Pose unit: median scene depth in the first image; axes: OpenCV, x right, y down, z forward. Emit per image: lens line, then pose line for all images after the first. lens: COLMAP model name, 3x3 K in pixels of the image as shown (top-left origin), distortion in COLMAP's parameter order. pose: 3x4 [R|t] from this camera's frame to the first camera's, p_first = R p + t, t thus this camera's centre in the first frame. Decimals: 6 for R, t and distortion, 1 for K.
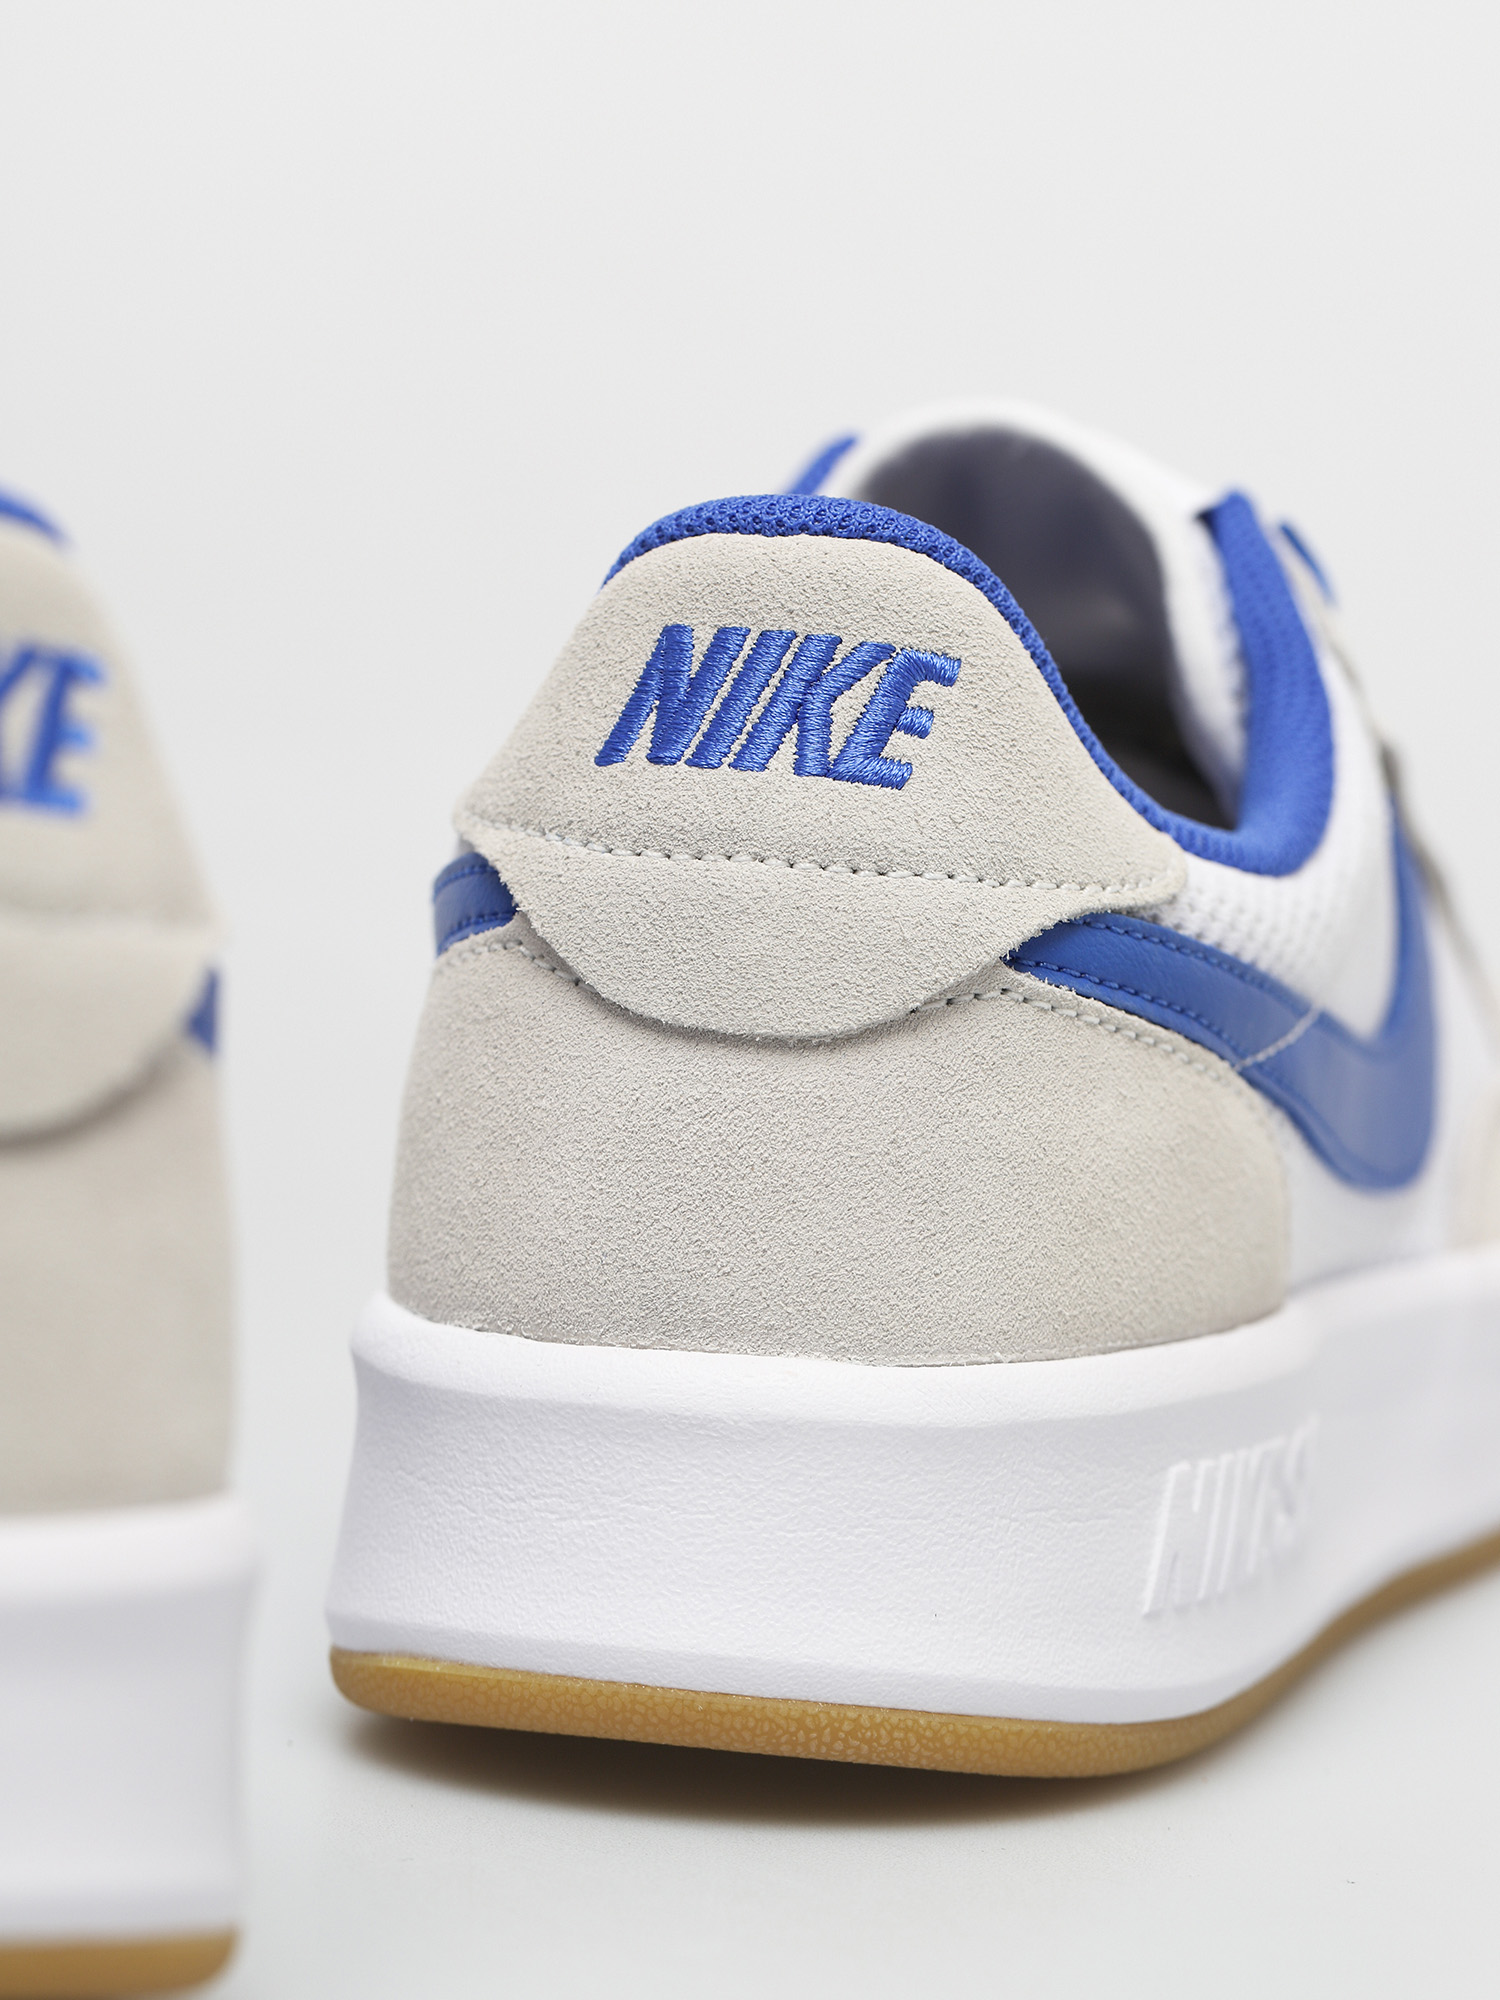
lens RADIAL K [[7213.8, 0, 752.6], [0, 7213.8, 996.7], [0, 0, 1]] dist [-0.064022, 0.000000]
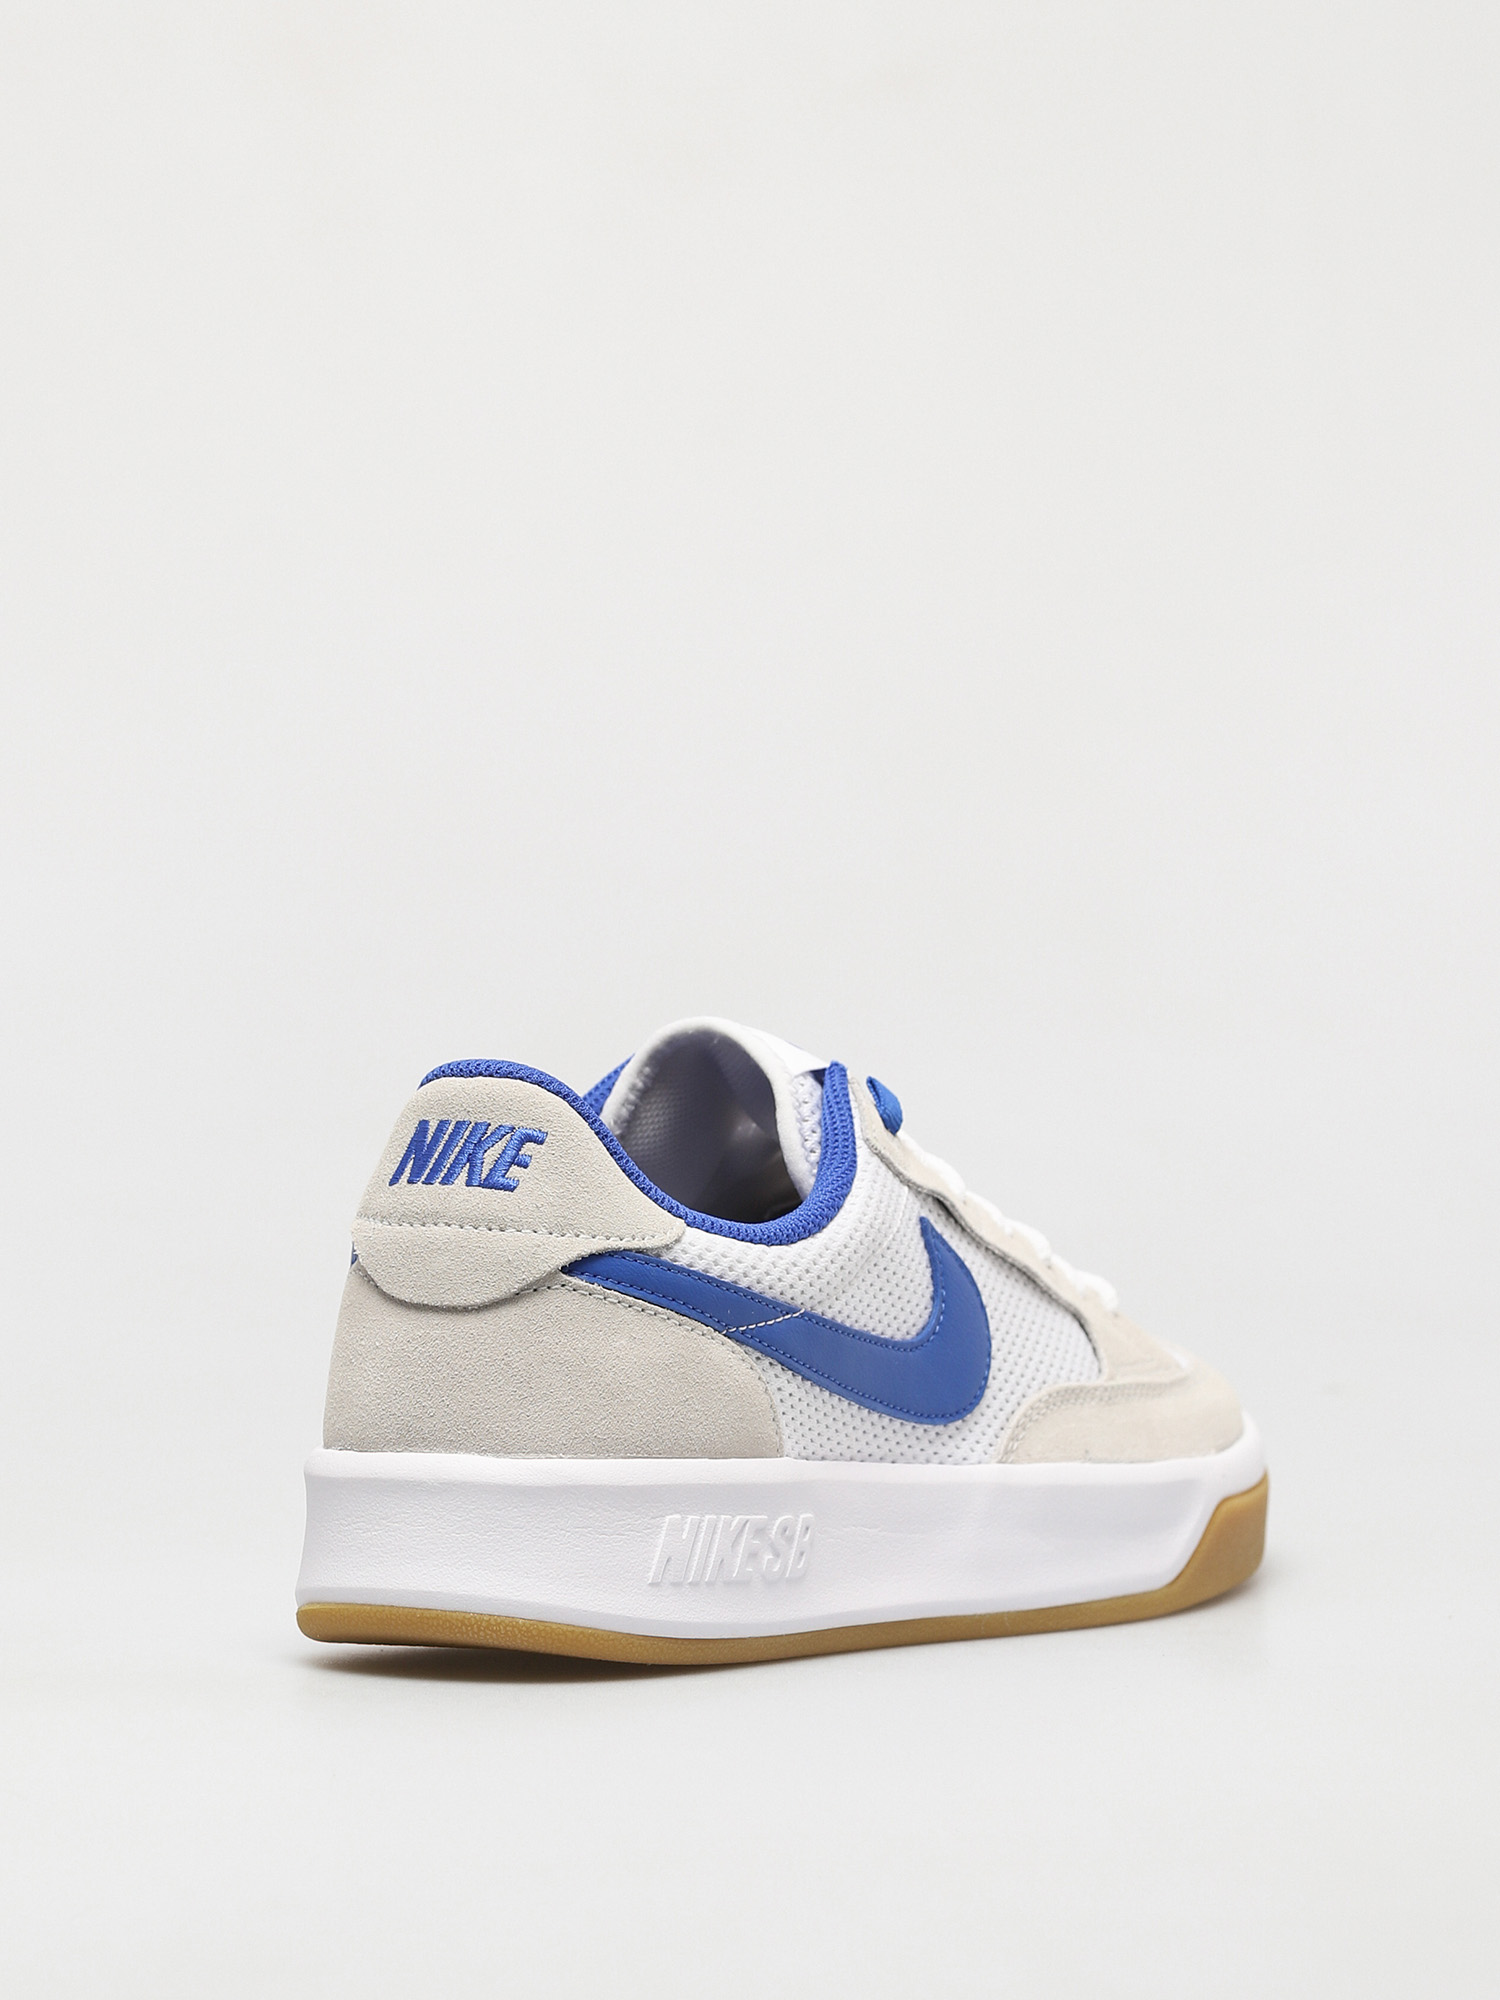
lens RADIAL K [[7213.8, 0, 748.3], [0, 7213.8, 1001.5], [0, 0, 1]] dist [-0.064022, 0.000000]
pose [[0.984689, -0.021724, -0.172960, 0.462602], [0.005739, 0.995706, -0.092392, 0.113879], [0.174225, 0.089985, 0.980586, -1.107869]]
